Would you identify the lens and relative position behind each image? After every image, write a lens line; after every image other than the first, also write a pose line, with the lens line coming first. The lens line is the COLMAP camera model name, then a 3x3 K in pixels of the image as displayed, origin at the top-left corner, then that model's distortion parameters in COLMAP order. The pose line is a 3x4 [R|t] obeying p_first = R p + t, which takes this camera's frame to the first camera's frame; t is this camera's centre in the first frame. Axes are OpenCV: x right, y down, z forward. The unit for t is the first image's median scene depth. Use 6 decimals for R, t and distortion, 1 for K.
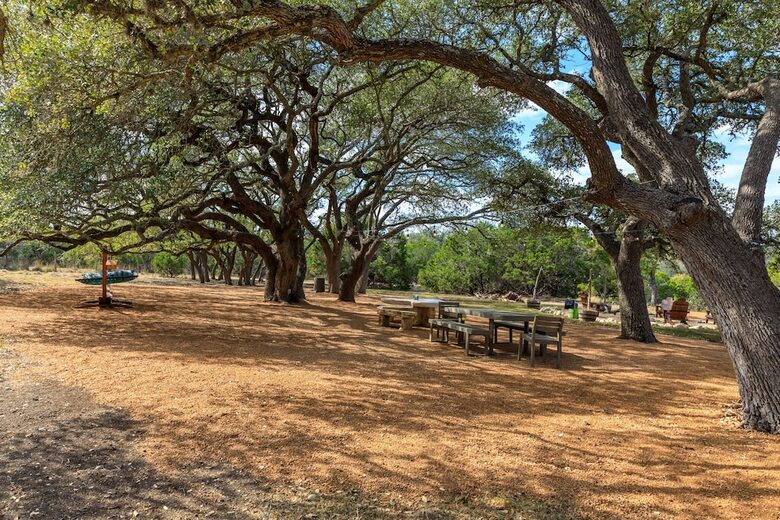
lens RADIAL K [[560.4, 0, 390.0], [0, 560.4, 260.0], [0, 0, 1]] dist [-0.063792, 0.000607]
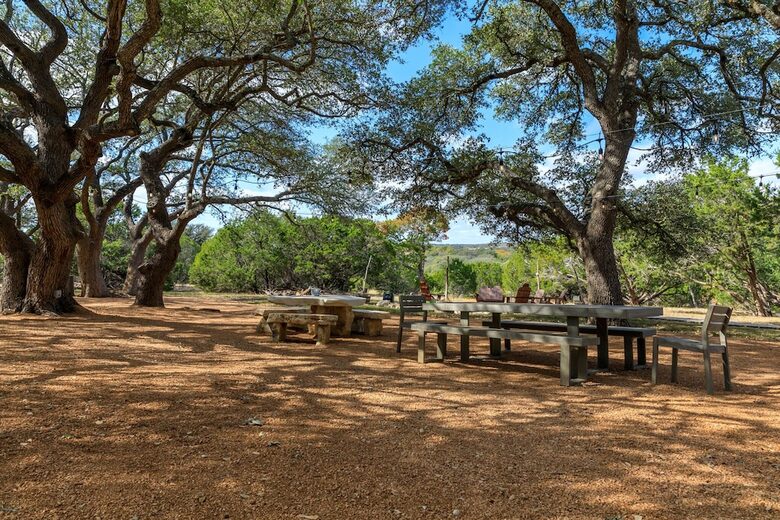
lens RADIAL K [[533.9, 0, 390.0], [0, 533.9, 260.0], [0, 0, 1]] dist [0.037029, 0.000115]
pose [[0.874438, -0.009586, 0.485042, -0.099725], [0.009171, 0.999953, 0.003230, 0.014524], [-0.485050, 0.001624, 0.874485, 0.222278]]
